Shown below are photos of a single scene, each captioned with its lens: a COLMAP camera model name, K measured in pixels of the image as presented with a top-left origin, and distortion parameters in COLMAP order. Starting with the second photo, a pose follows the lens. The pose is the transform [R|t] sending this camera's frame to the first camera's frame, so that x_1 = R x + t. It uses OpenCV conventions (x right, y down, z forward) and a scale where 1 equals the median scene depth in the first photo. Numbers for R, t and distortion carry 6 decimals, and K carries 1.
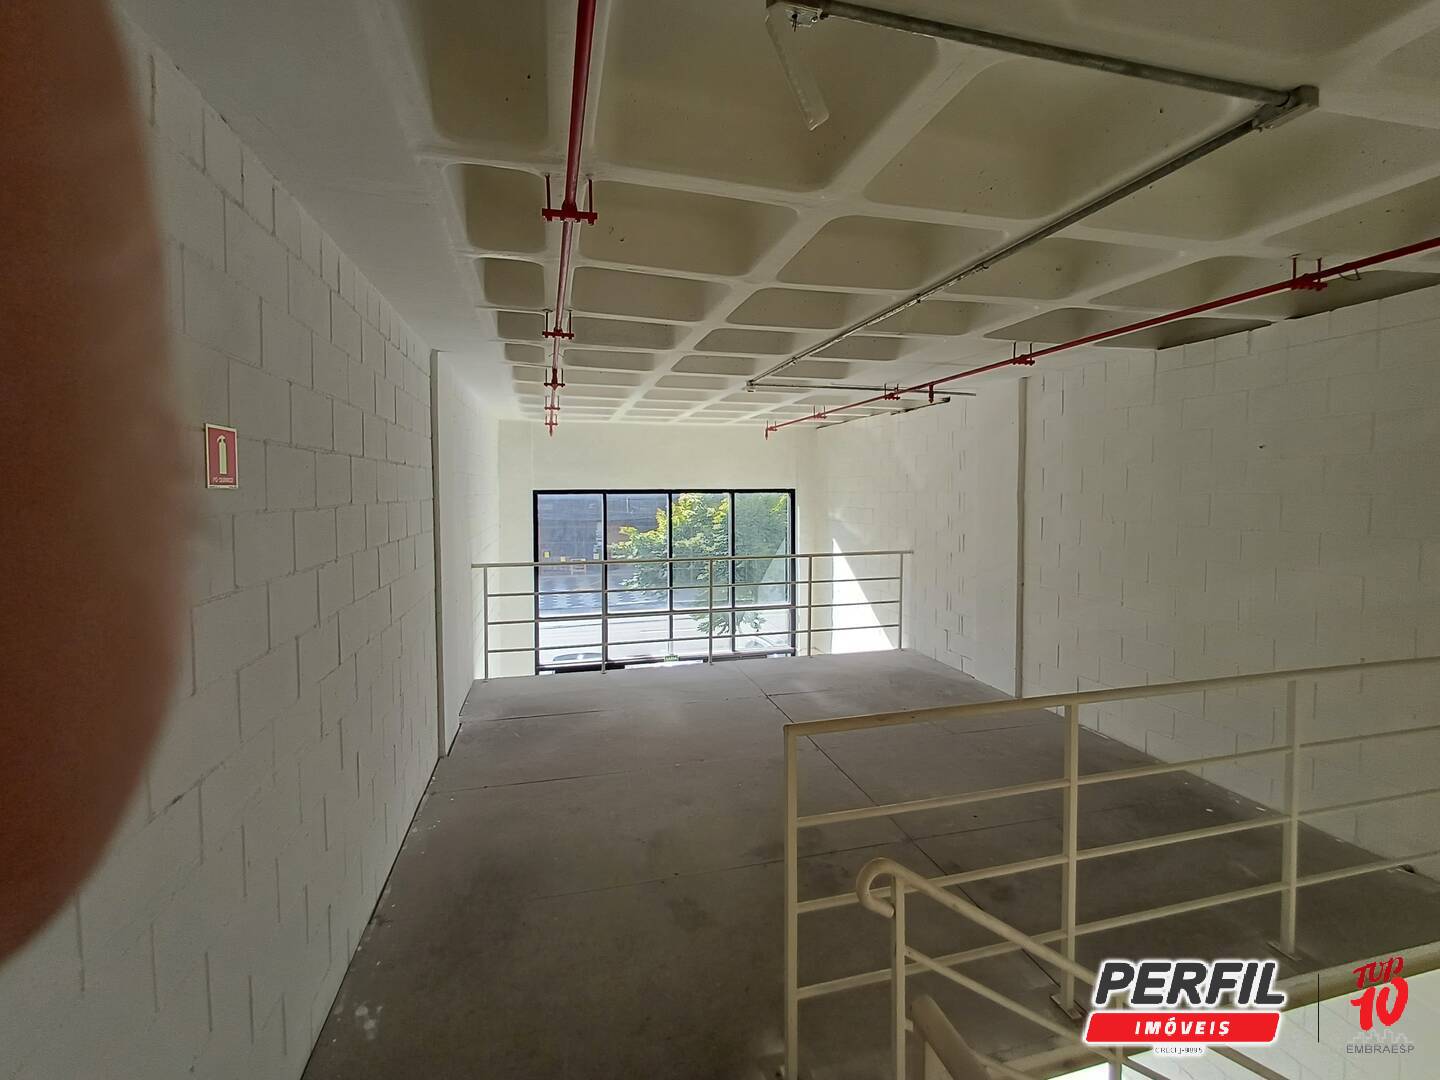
lens RADIAL K [[661.4, 0, 728.3], [0, 661.4, 515.8], [0, 0, 1]] dist [0.000771, -0.001037]
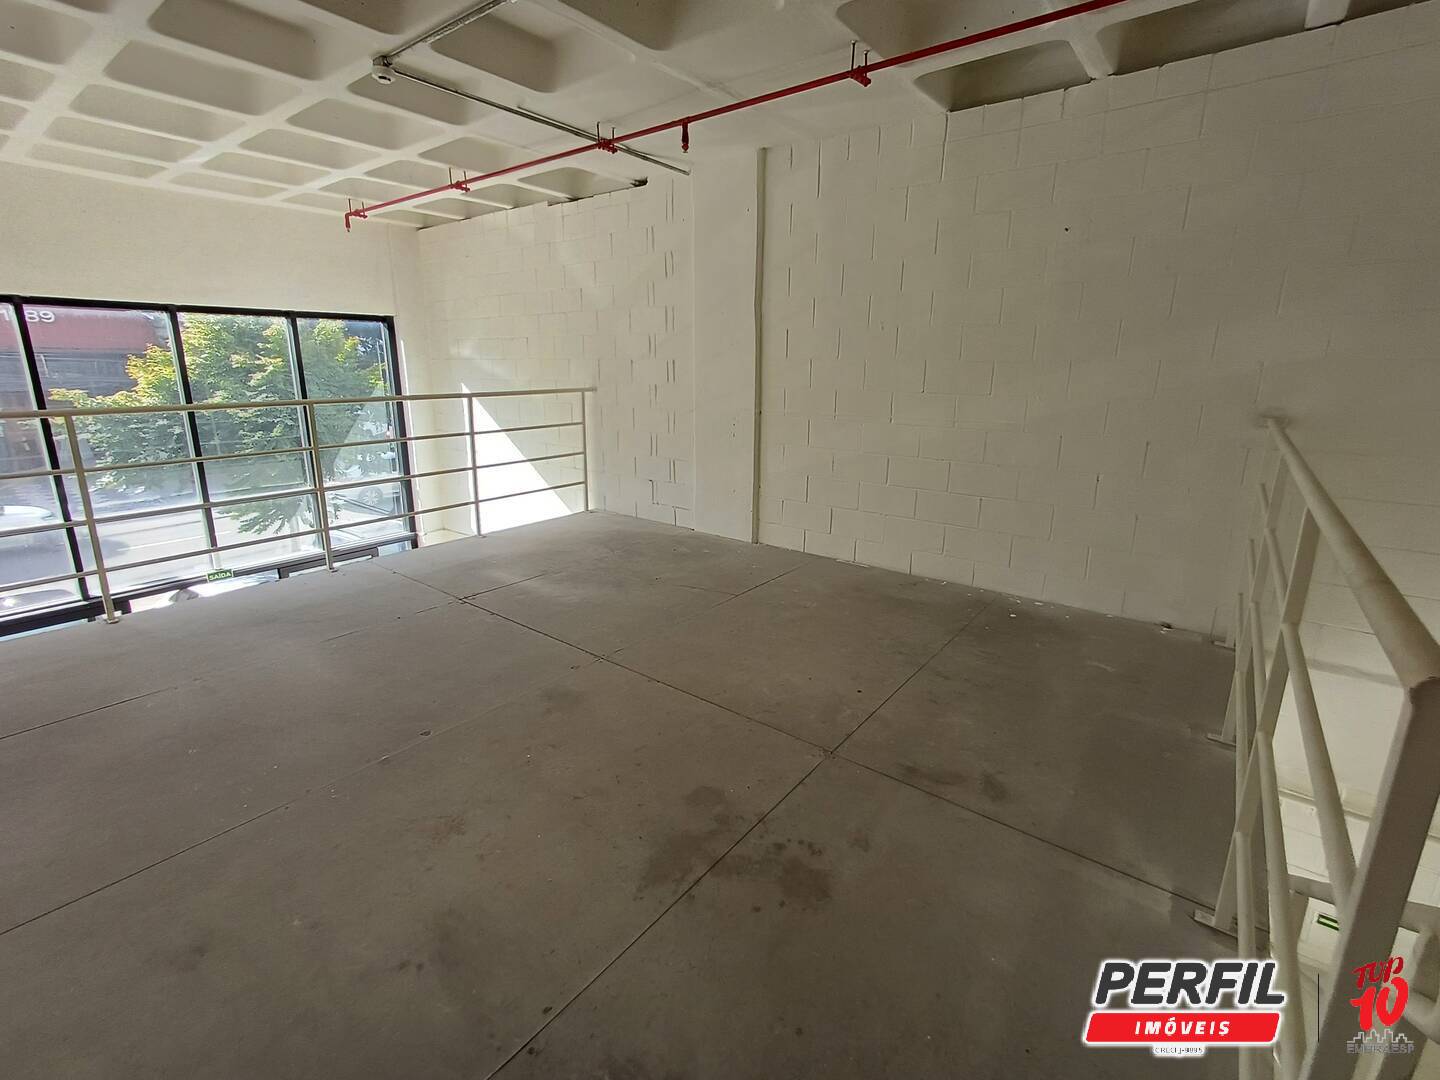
lens RADIAL K [[661.4, 0, 728.3], [0, 661.4, 515.8], [0, 0, 1]] dist [0.000771, -0.001037]
pose [[0.795951, -0.134471, 0.590237, -0.084032], [0.018137, 0.979876, 0.198782, 0.048122], [-0.605089, -0.147516, 0.782372, 0.254273]]
